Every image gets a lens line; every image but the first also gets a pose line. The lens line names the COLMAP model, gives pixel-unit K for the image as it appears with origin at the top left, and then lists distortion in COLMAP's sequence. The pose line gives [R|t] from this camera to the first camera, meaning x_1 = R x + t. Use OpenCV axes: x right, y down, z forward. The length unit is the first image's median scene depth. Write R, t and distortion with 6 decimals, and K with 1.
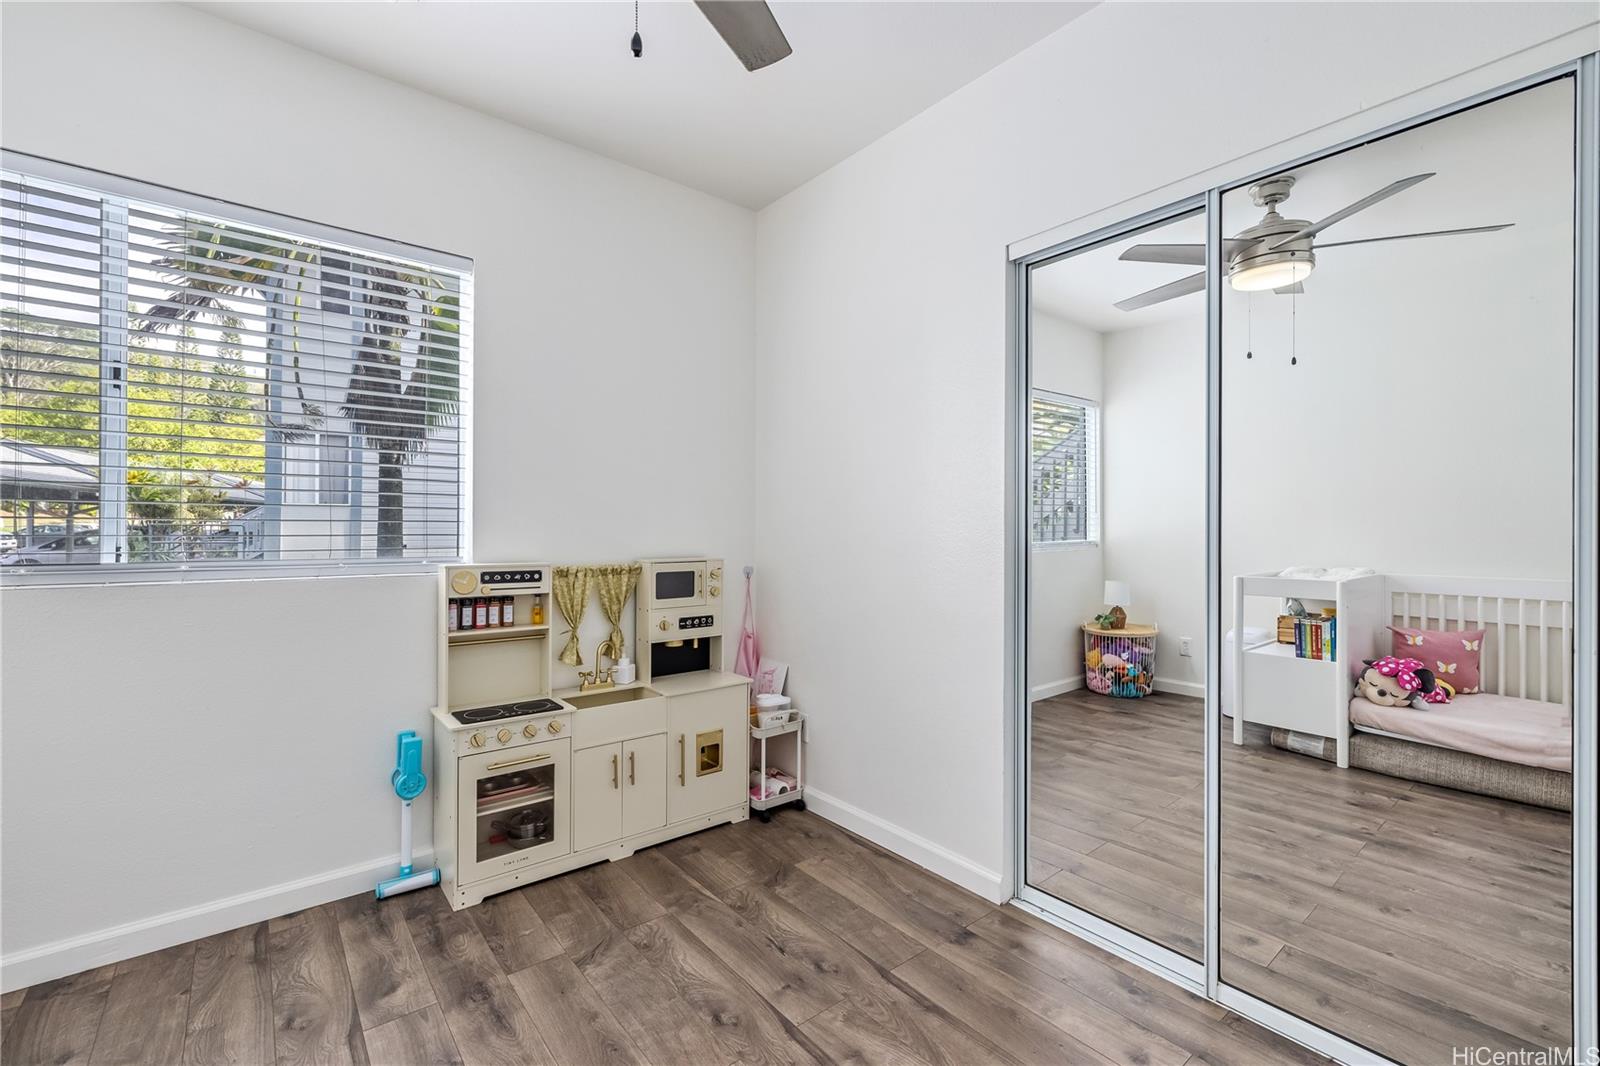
lens RADIAL K [[677.7, 0, 800.0], [0, 677.7, 533.0], [0, 0, 1]] dist [0.000563, 0.000589]
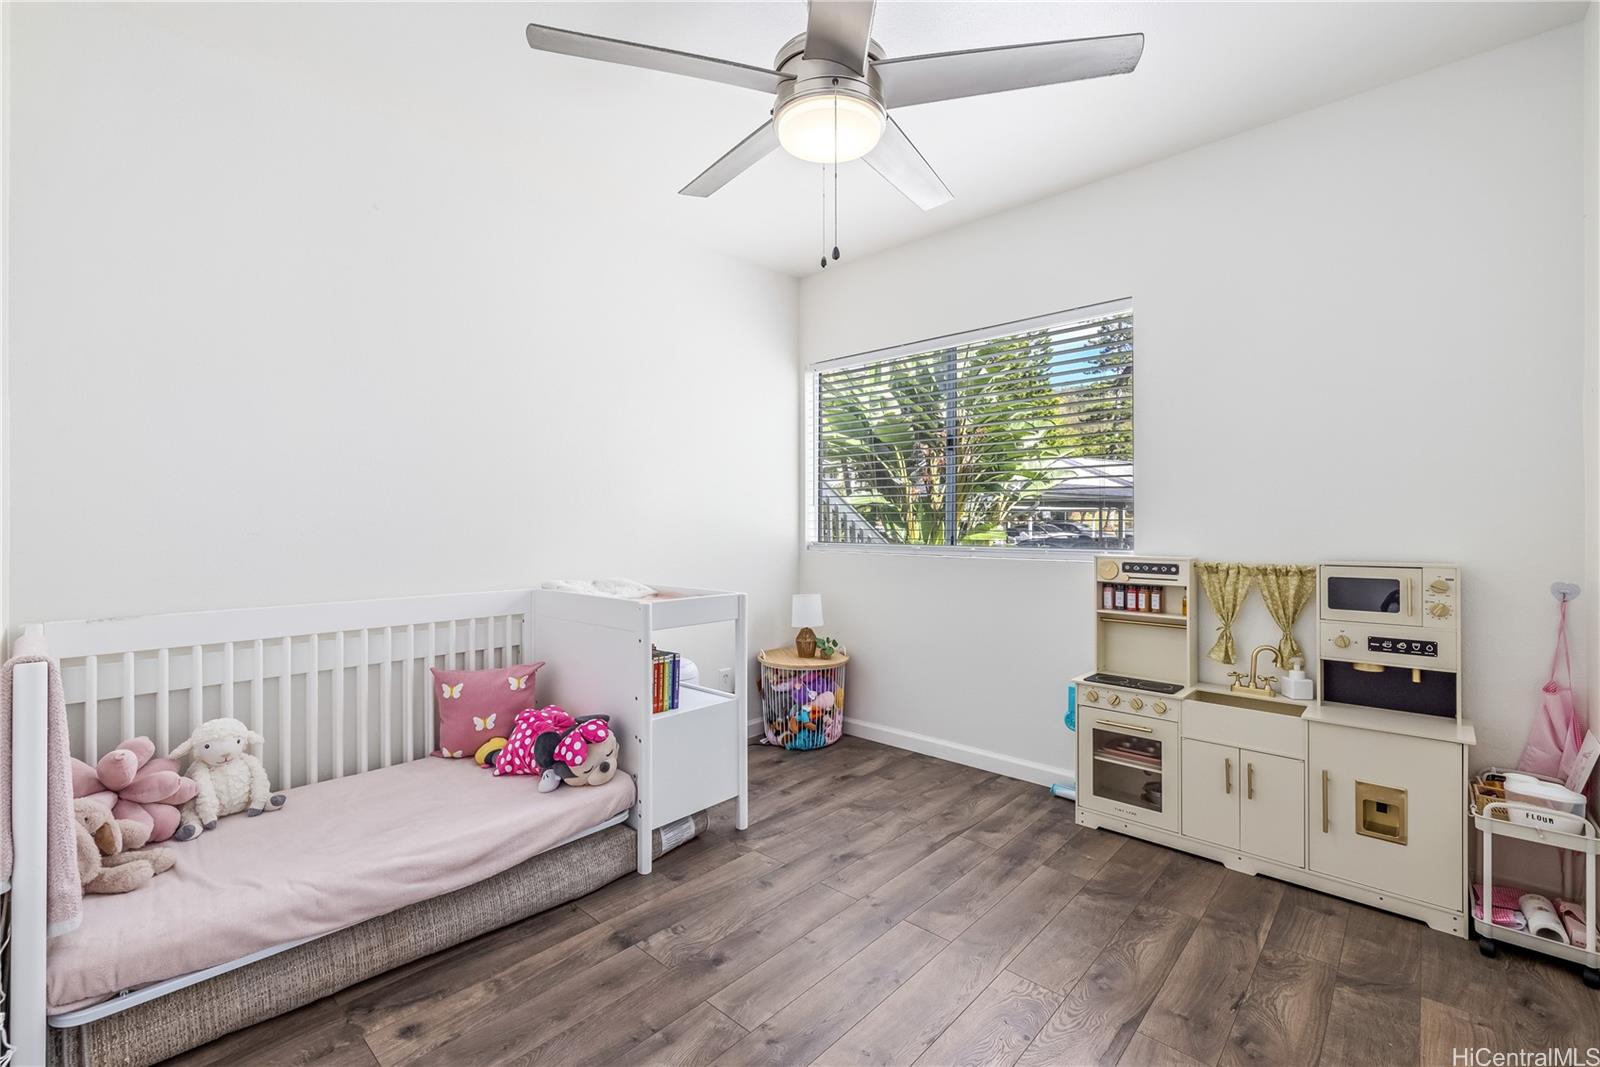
lens RADIAL K [[693.1, 0, 800.0], [0, 693.1, 533.5], [0, 0, 1]] dist [-0.000774, -0.000162]
pose [[0.149573, 0.007443, -0.988723, 0.625369], [-0.003016, 0.999970, 0.007071, 0.000314], [0.988746, 0.001924, 0.149591, 0.251424]]
